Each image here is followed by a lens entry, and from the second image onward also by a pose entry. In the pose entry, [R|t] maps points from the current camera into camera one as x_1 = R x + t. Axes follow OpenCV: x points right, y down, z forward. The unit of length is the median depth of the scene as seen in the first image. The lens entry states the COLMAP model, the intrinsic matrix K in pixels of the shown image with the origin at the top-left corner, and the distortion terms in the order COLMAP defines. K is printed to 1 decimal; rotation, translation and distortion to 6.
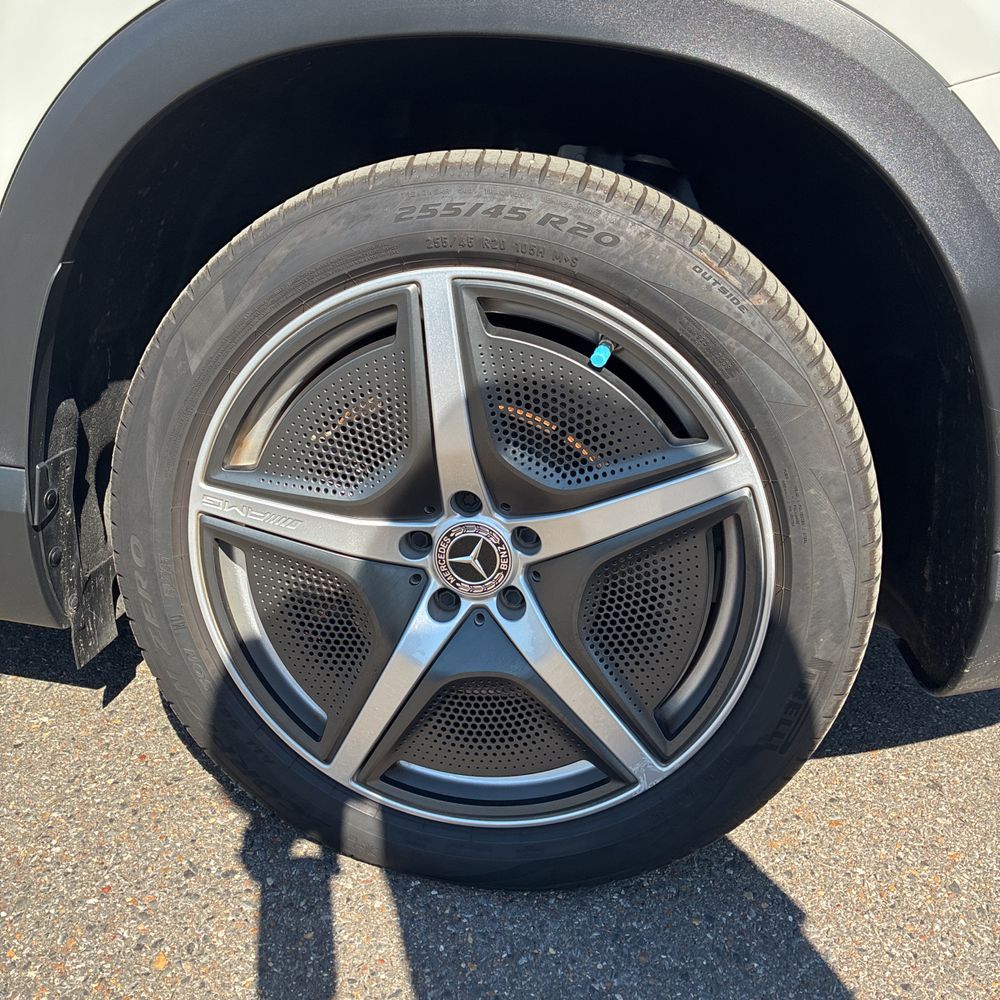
lens RADIAL K [[1023.6, 0, 500.0], [0, 1023.6, 500.0], [0, 0, 1]] dist [0.037054, -0.022483]
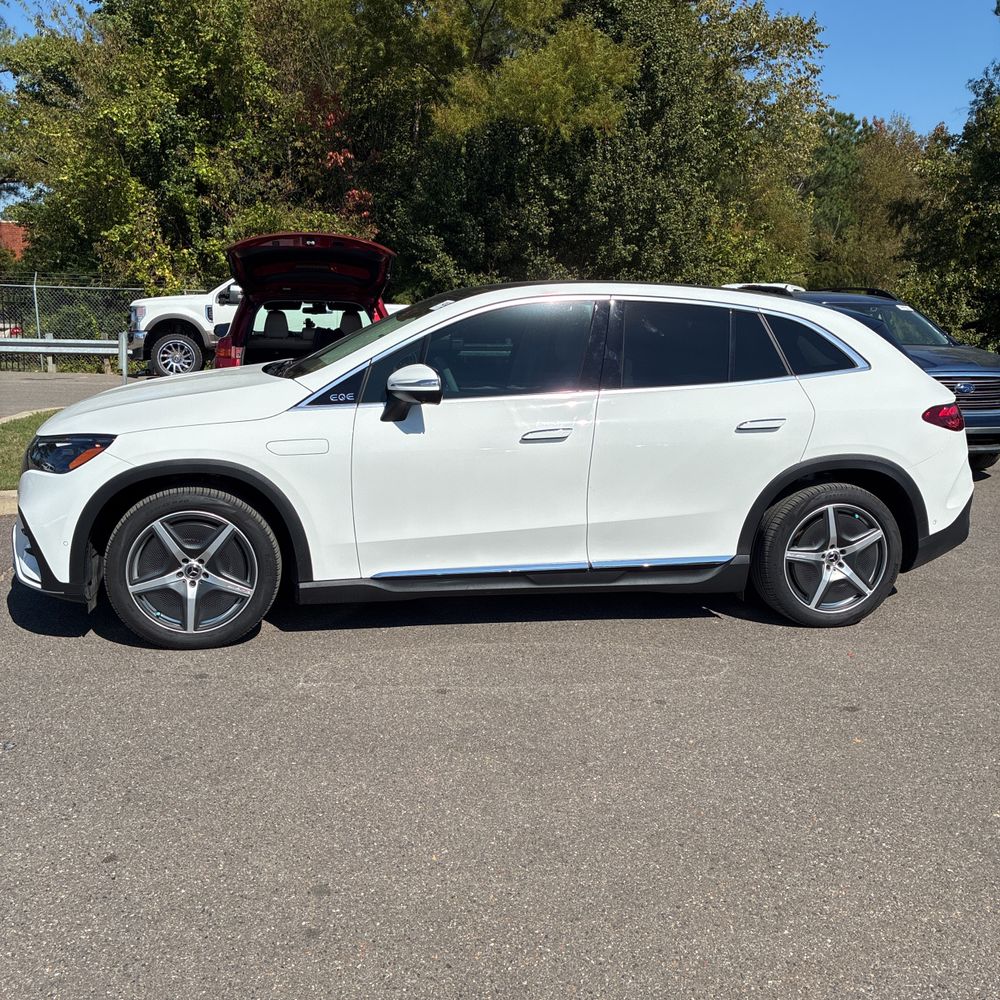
lens RADIAL K [[1023.6, 0, 500.0], [0, 1023.6, 500.0], [0, 0, 1]] dist [0.037054, -0.022483]
pose [[0.933641, -0.137163, 0.330909, -3.267123], [0.179954, 0.978352, -0.102199, 0.001263], [-0.309727, 0.154966, 0.938112, -3.378879]]
